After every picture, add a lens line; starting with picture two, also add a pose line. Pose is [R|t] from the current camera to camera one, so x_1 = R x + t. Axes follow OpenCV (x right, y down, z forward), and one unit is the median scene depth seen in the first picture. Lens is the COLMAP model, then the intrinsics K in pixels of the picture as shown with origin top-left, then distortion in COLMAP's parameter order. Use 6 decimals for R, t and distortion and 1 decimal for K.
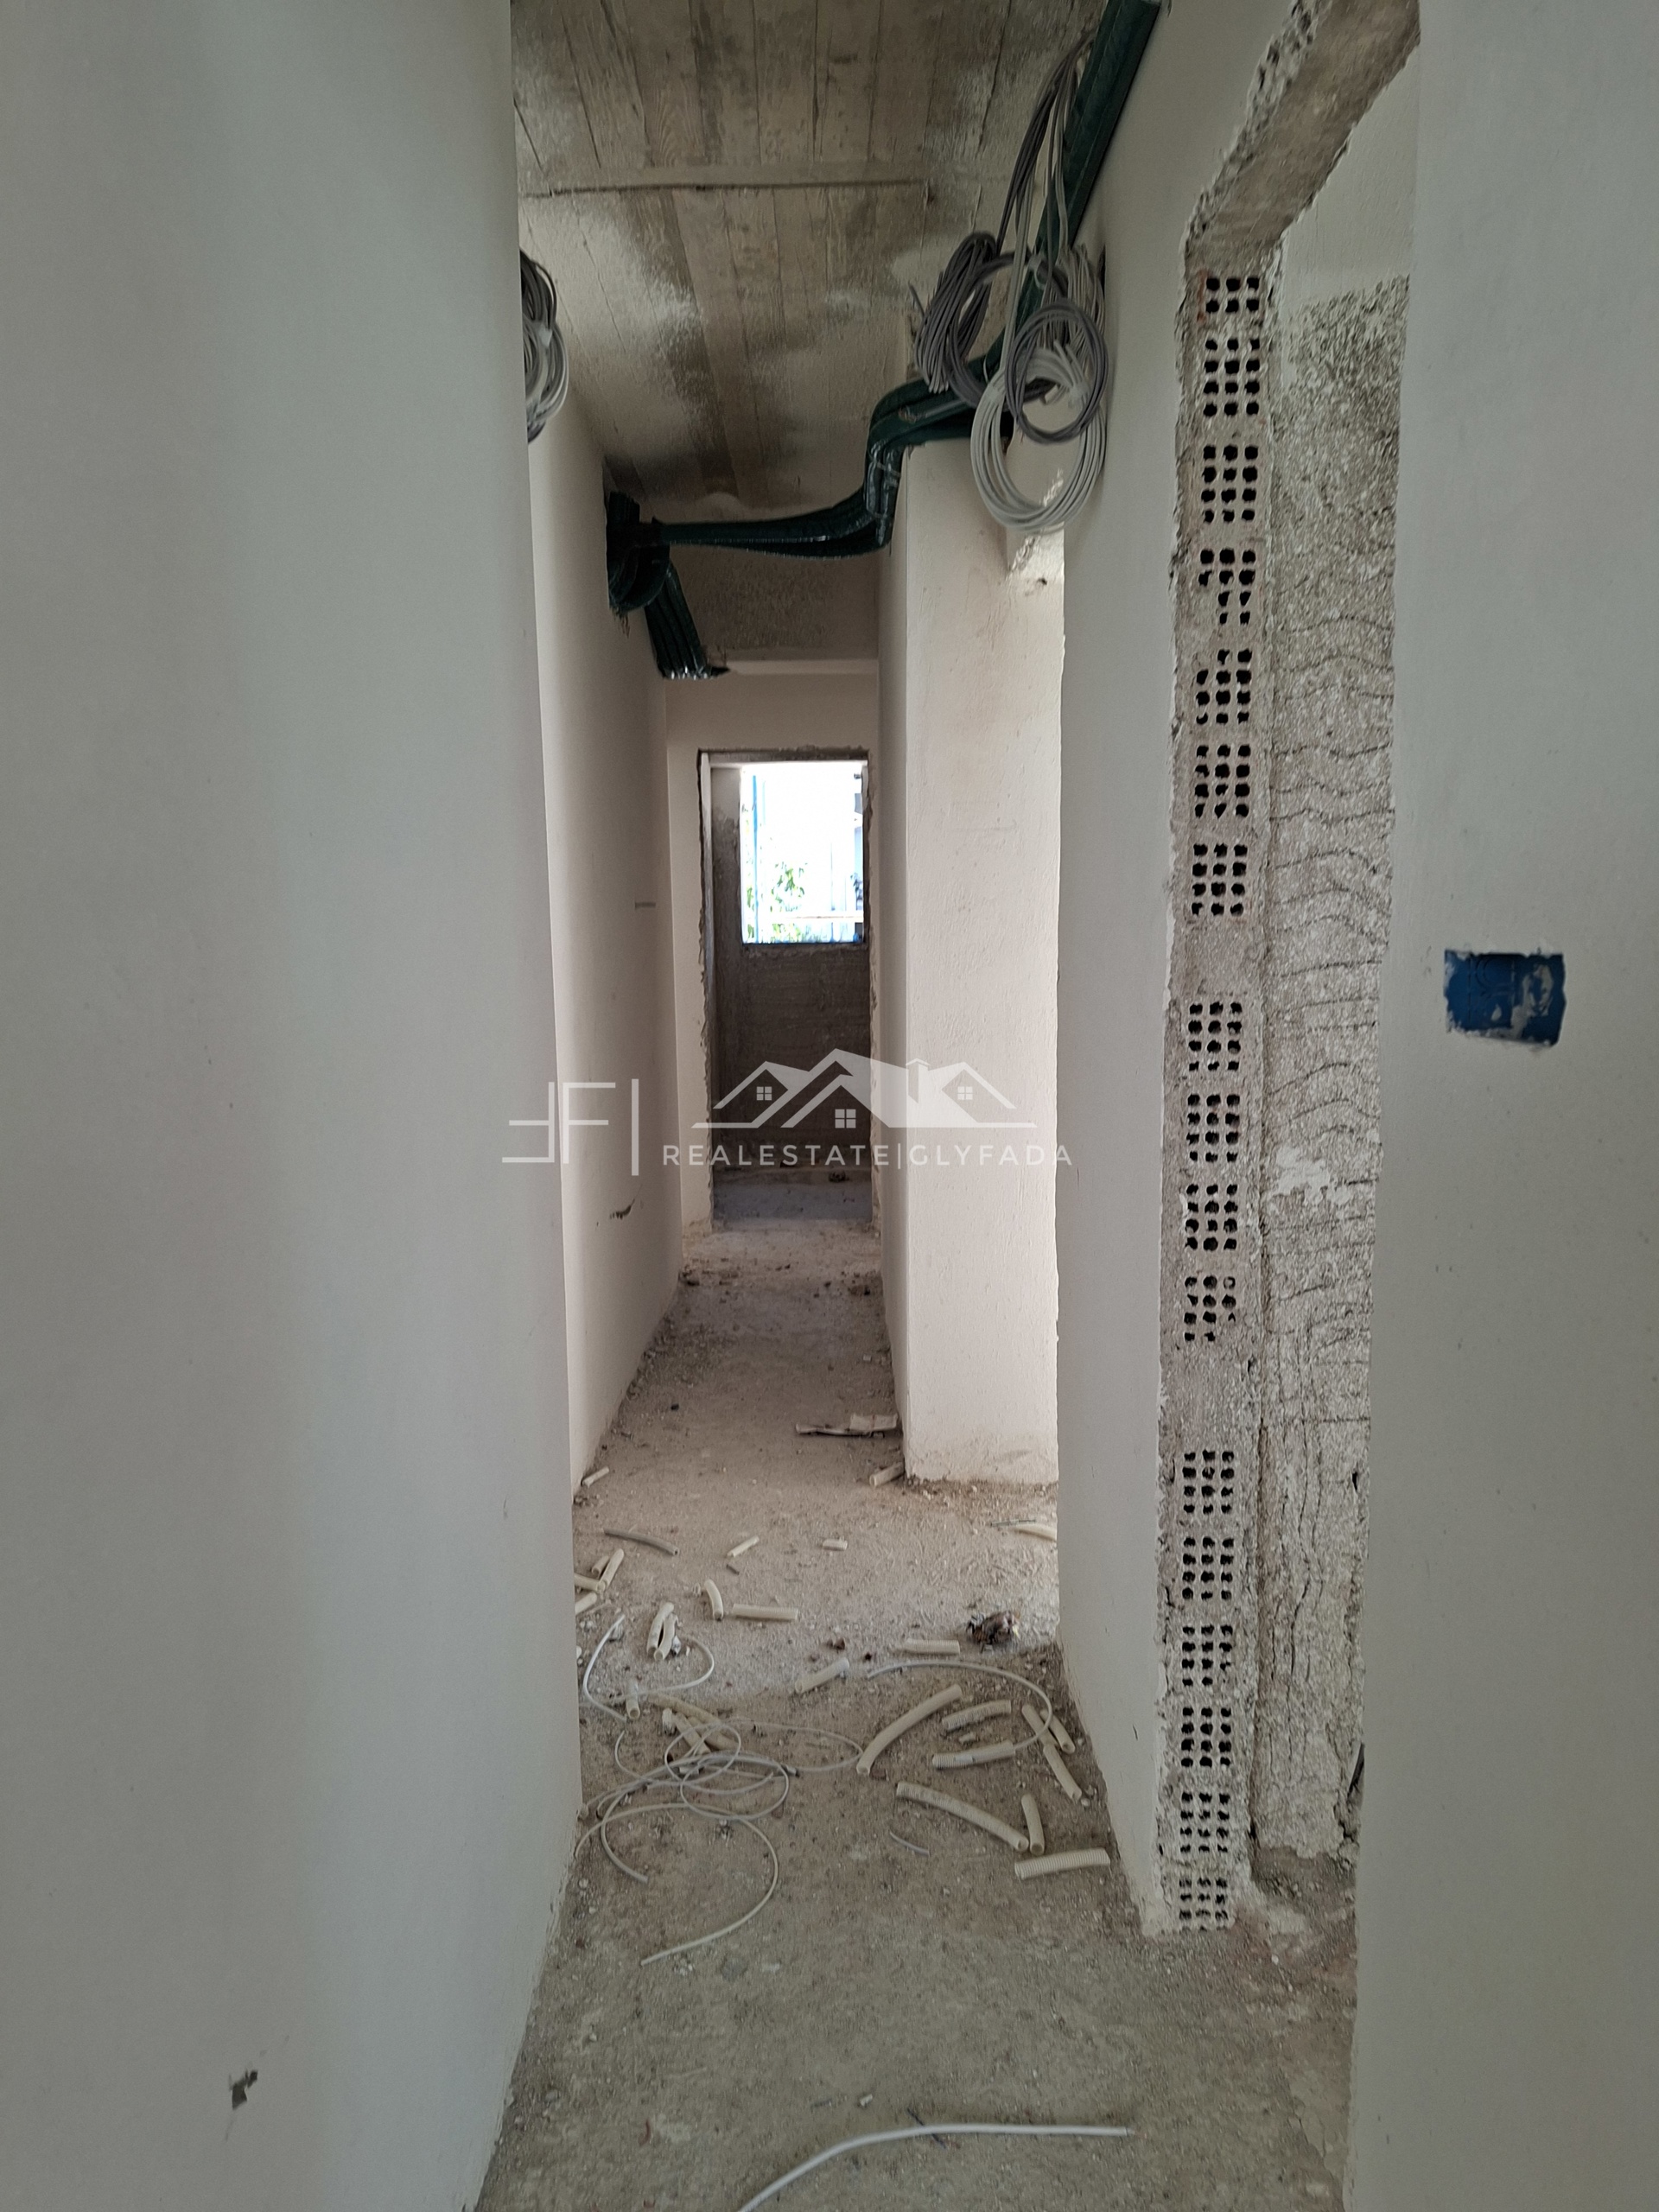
lens RADIAL K [[1540.4, 0, 830.2], [0, 1540.4, 1102.9], [0, 0, 1]] dist [0.070552, -0.062936]
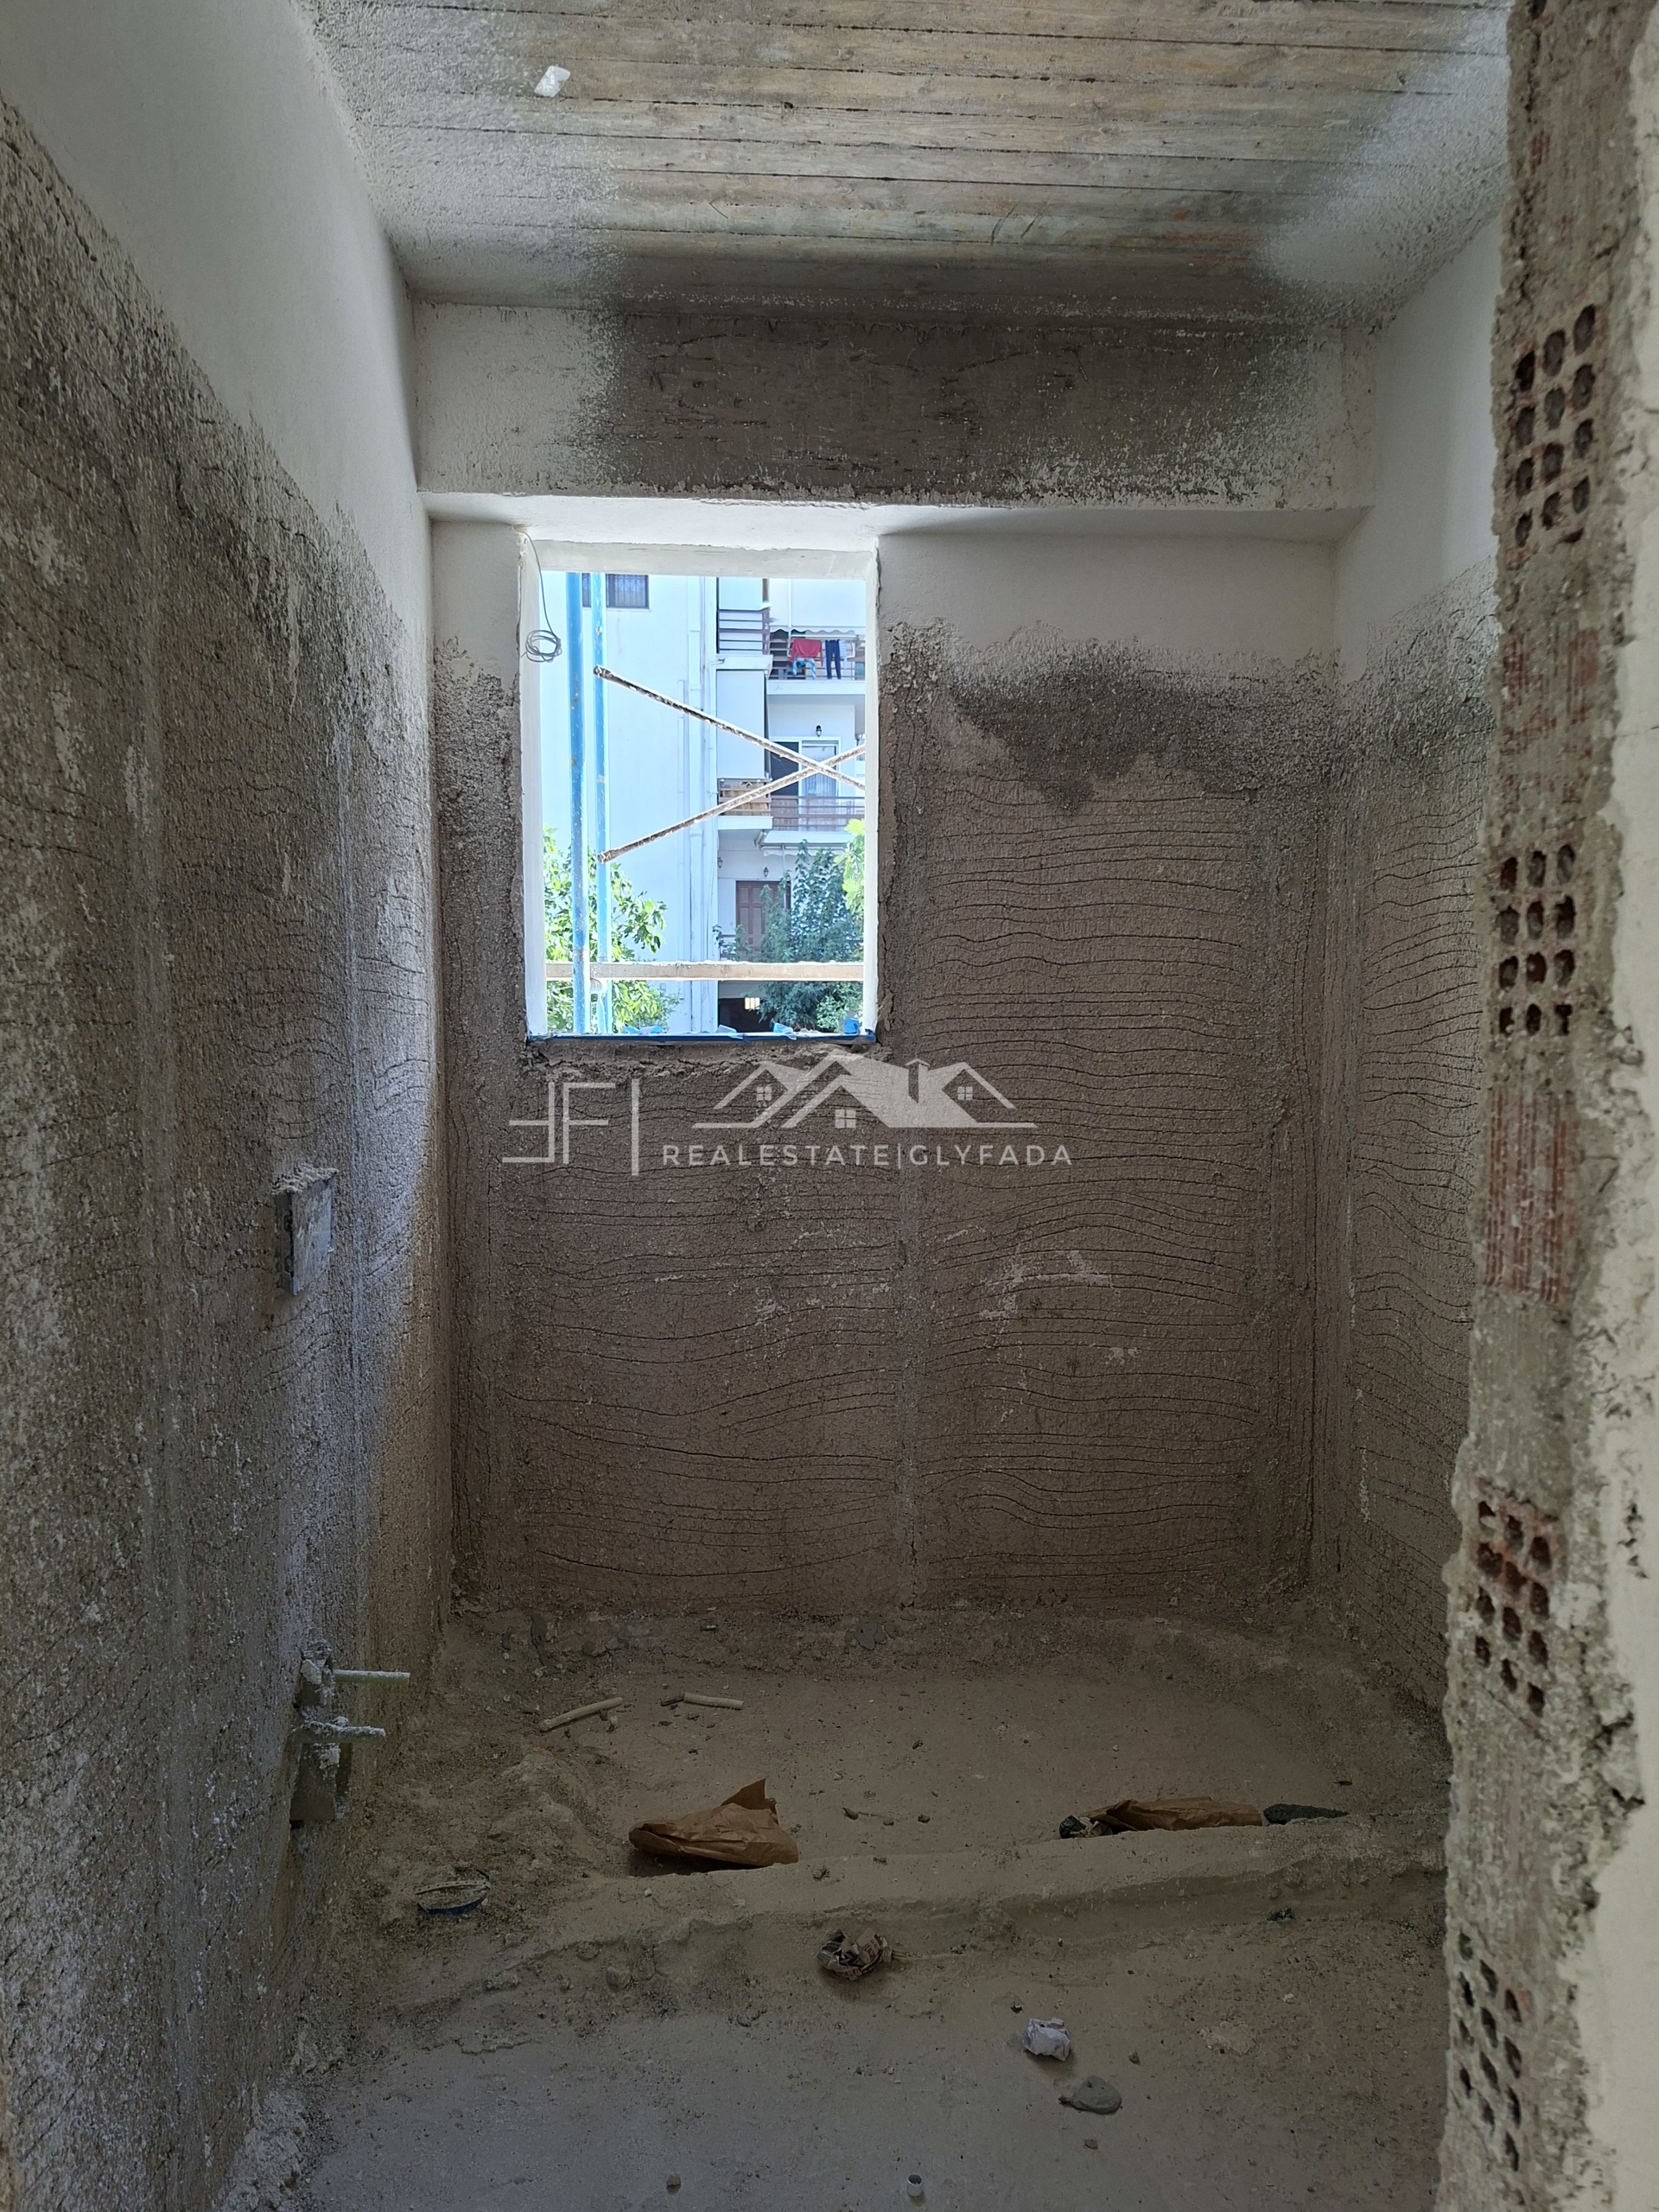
lens RADIAL K [[1540.4, 0, 829.2], [0, 1540.4, 1106.1], [0, 0, 1]] dist [0.070552, -0.062936]
pose [[0.995125, 0.005155, 0.098482, -0.023142], [-0.001316, 0.999238, -0.039009, -0.074776], [-0.098608, 0.038689, 0.994374, 0.646476]]
